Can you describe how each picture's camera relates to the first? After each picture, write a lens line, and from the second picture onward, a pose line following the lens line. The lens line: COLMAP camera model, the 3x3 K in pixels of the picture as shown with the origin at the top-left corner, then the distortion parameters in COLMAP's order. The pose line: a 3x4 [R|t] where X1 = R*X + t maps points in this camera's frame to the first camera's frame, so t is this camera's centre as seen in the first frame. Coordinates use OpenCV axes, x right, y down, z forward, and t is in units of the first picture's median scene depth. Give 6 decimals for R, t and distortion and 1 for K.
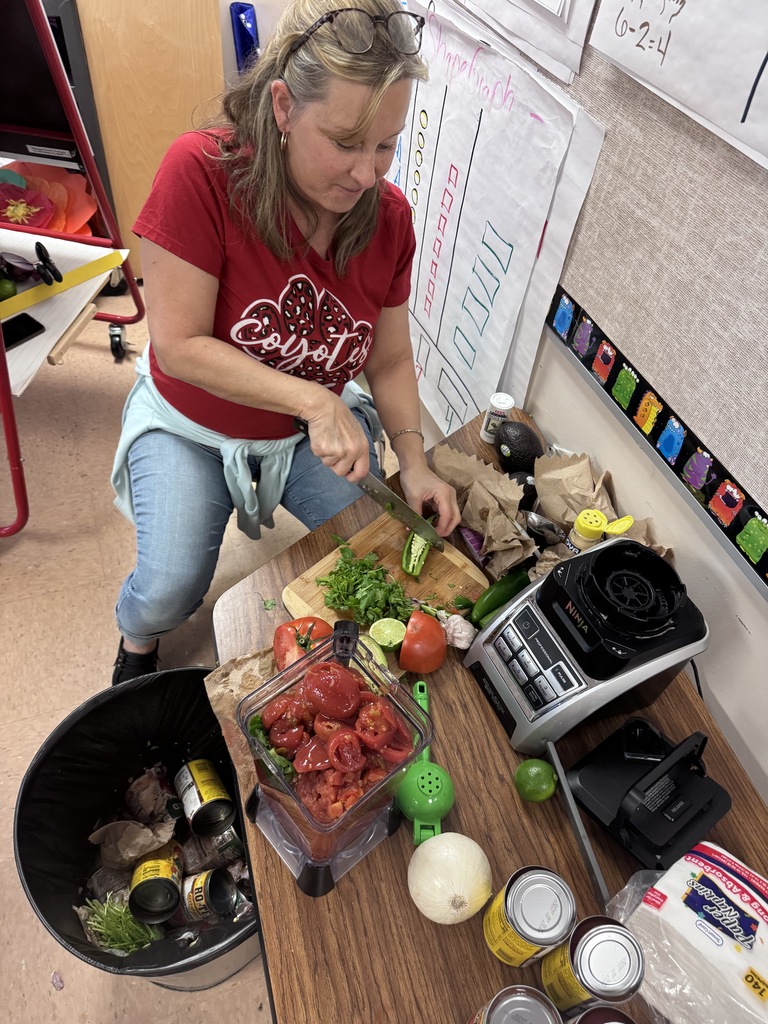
lens RADIAL K [[726.7, 0, 384.0], [0, 726.7, 512.0], [0, 0, 1]] dist [0.052591, -0.066788]
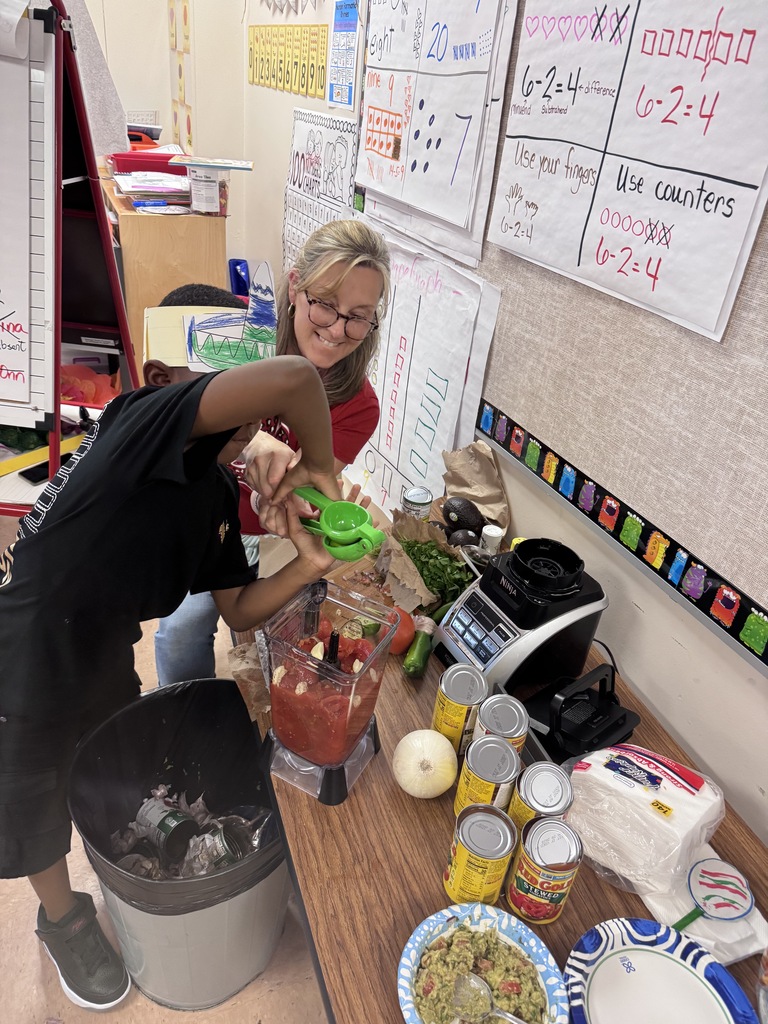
lens RADIAL K [[696.0, 0, 384.0], [0, 696.0, 512.0], [0, 0, 1]] dist [0.139565, -0.268525]
pose [[0.998268, -0.025574, 0.052979, -0.028213], [0.040281, 0.953486, -0.298733, 0.330434], [-0.042875, 0.300349, 0.952865, -0.234323]]
